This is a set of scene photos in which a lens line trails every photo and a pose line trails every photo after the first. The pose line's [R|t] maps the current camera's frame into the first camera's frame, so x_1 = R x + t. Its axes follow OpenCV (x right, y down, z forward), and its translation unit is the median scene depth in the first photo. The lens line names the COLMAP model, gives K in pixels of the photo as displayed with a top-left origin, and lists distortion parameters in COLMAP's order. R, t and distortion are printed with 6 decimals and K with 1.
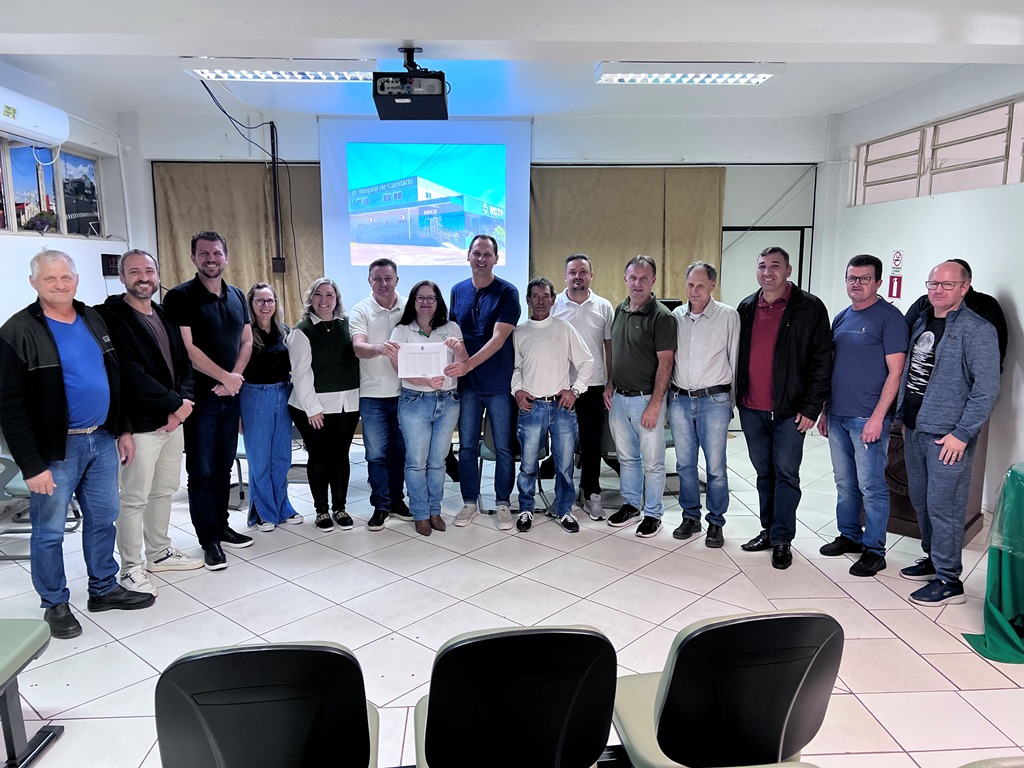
lens RADIAL K [[768.5, 0, 512.6], [0, 768.5, 385.9], [0, 0, 1]] dist [-0.004334, 0.000969]
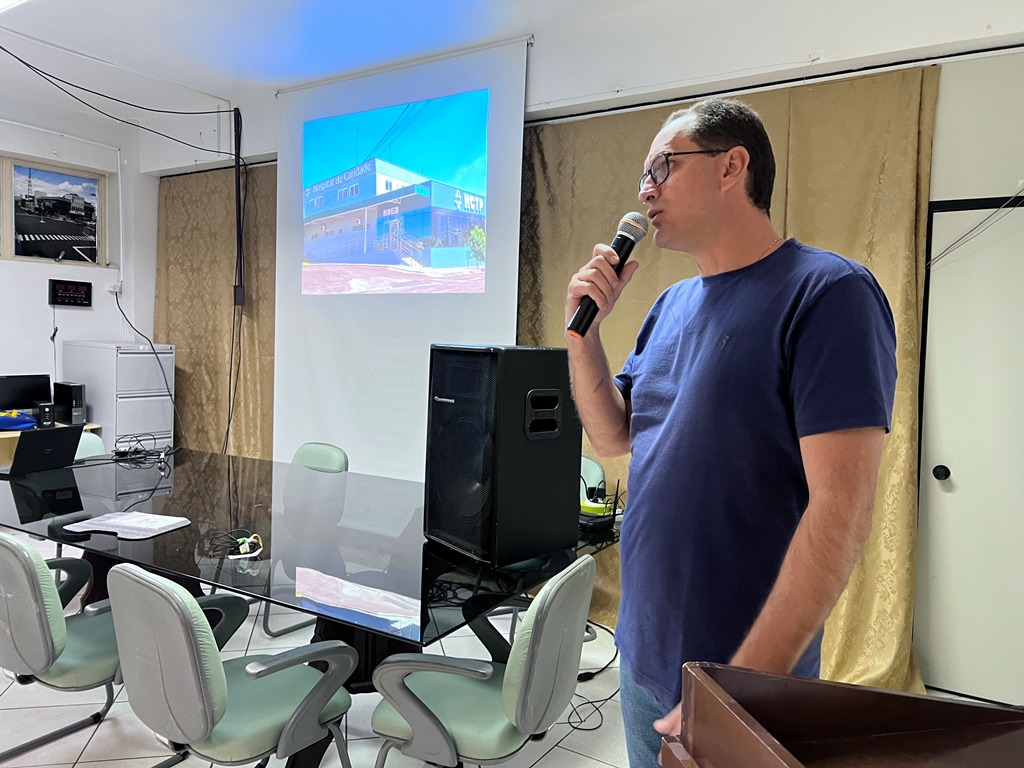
lens RADIAL K [[768.5, 0, 511.0], [0, 768.5, 384.4], [0, 0, 1]] dist [-0.004334, 0.000969]
pose [[0.806771, 0.056910, -0.588118, 0.361863], [-0.115165, 0.991407, -0.062047, -0.054486], [0.579533, 0.117789, 0.806392, 0.558581]]
